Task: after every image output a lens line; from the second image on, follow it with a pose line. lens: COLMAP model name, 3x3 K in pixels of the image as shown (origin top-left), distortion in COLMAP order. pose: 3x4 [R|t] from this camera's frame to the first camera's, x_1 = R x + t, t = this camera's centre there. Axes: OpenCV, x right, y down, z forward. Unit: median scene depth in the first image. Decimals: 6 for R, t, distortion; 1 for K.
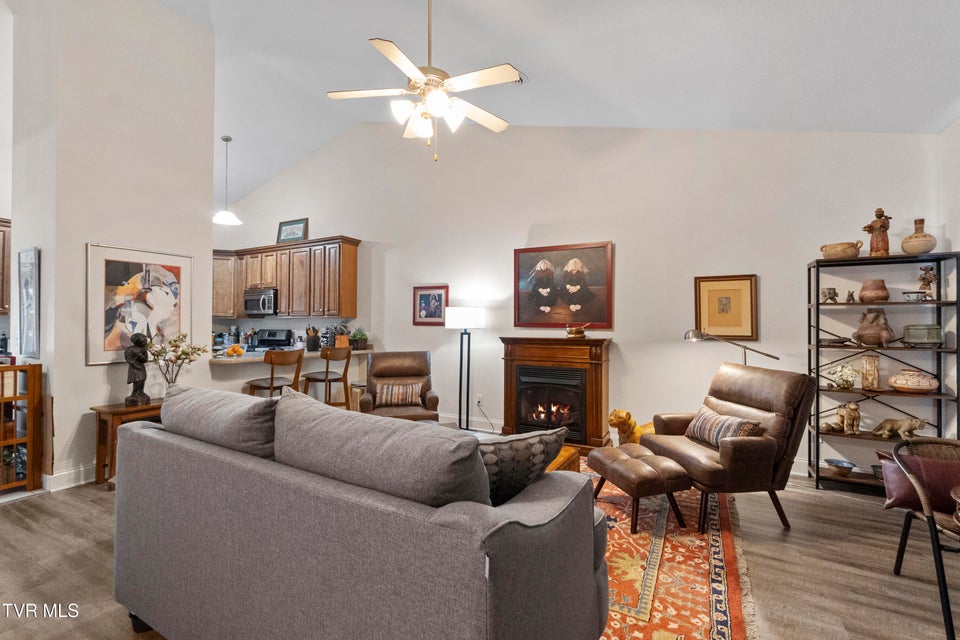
lens RADIAL K [[418.0, 0, 475.8], [0, 418.0, 320.9], [0, 0, 1]] dist [-0.002061, 0.001152]
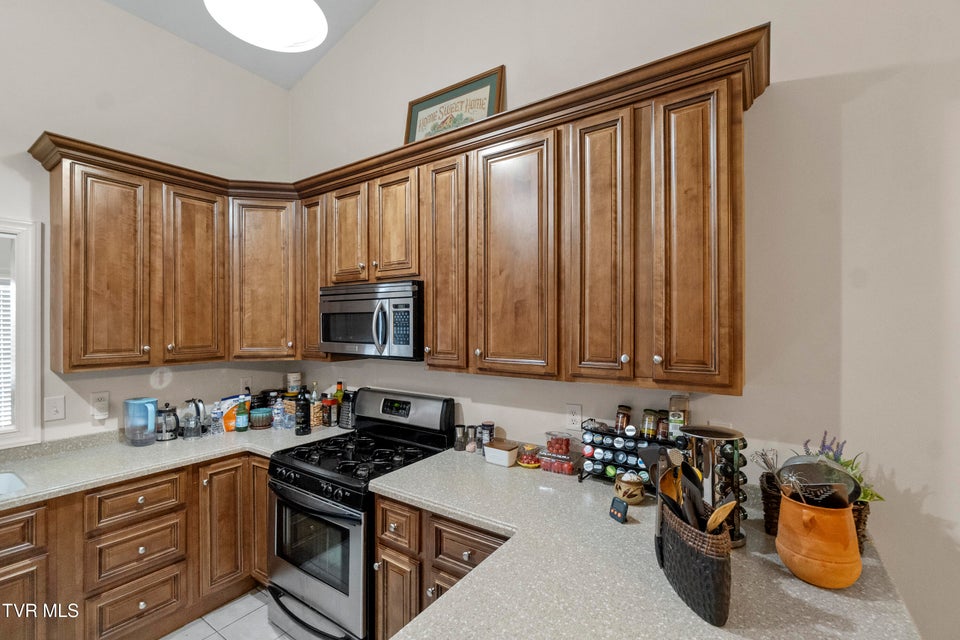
lens RADIAL K [[418.0, 0, 475.9], [0, 418.0, 324.5], [0, 0, 1]] dist [-0.002061, 0.001152]
pose [[0.994728, -0.005076, -0.102425, -0.628301], [0.006812, 0.999839, 0.016615, -0.075284], [0.102324, -0.017225, 0.994602, 1.065870]]
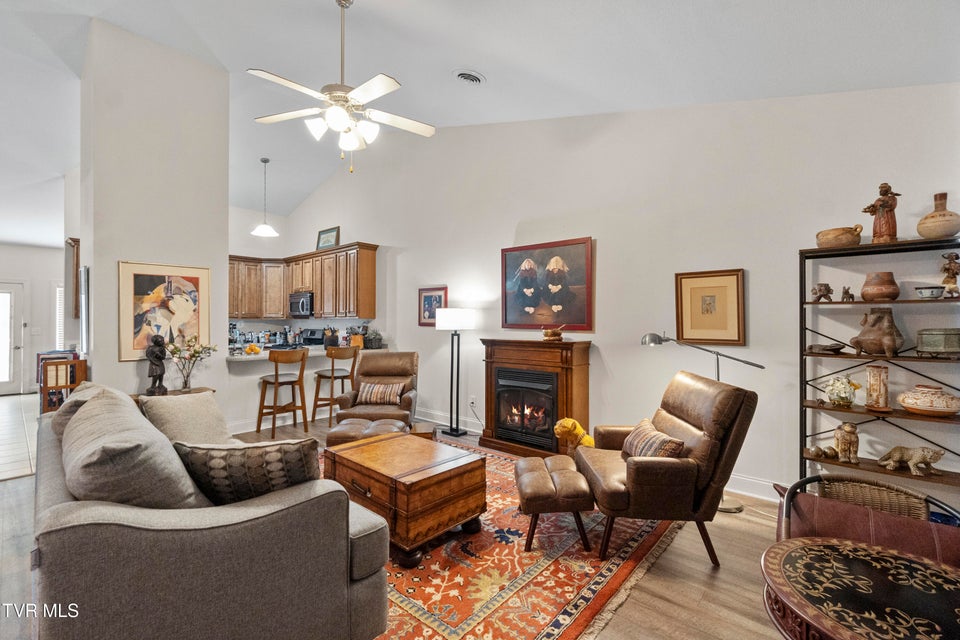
lens RADIAL K [[418.0, 0, 475.9], [0, 418.0, 319.3], [0, 0, 1]] dist [-0.002061, 0.001152]
pose [[0.975272, -0.004601, -0.220958, 0.291274], [0.005645, 0.999976, 0.004092, -0.012477], [0.220934, -0.005238, 0.975275, 0.033880]]
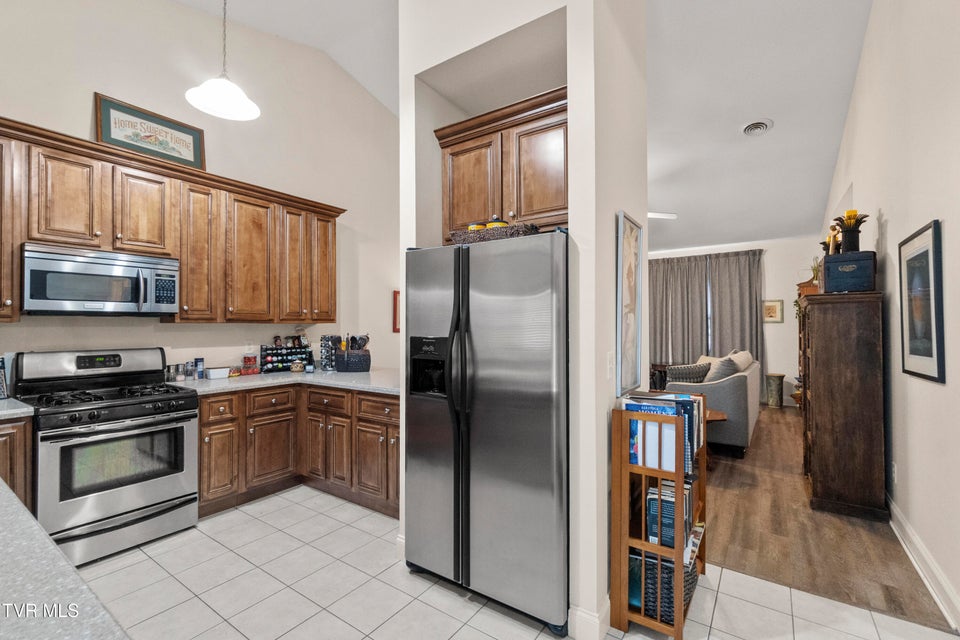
lens RADIAL K [[418.0, 0, 486.2], [0, 418.0, 321.5], [0, 0, 1]] dist [-0.002061, 0.001152]
pose [[0.091601, 0.005708, 0.995779, -1.424355], [-0.006907, 0.999963, -0.005097, -0.012976], [-0.995772, -0.006411, 0.091637, 0.960053]]
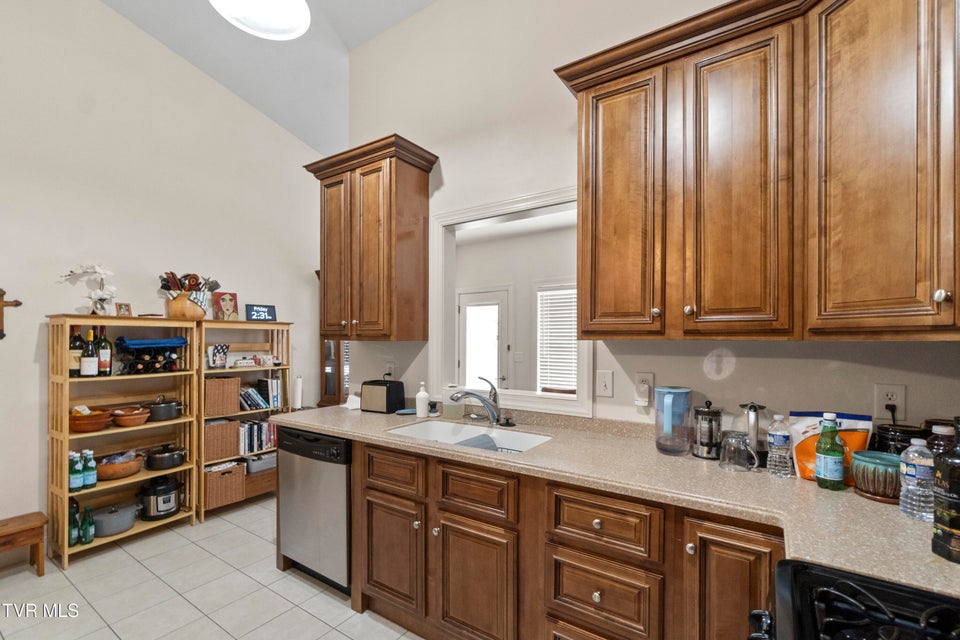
lens RADIAL K [[418.0, 0, 485.0], [0, 418.0, 342.4], [0, 0, 1]] dist [-0.002061, 0.001152]
pose [[-0.081426, 0.001251, -0.996679, -0.727165], [0.009546, 0.999954, 0.000475, -0.011372], [0.996634, -0.009476, -0.081434, 1.446480]]
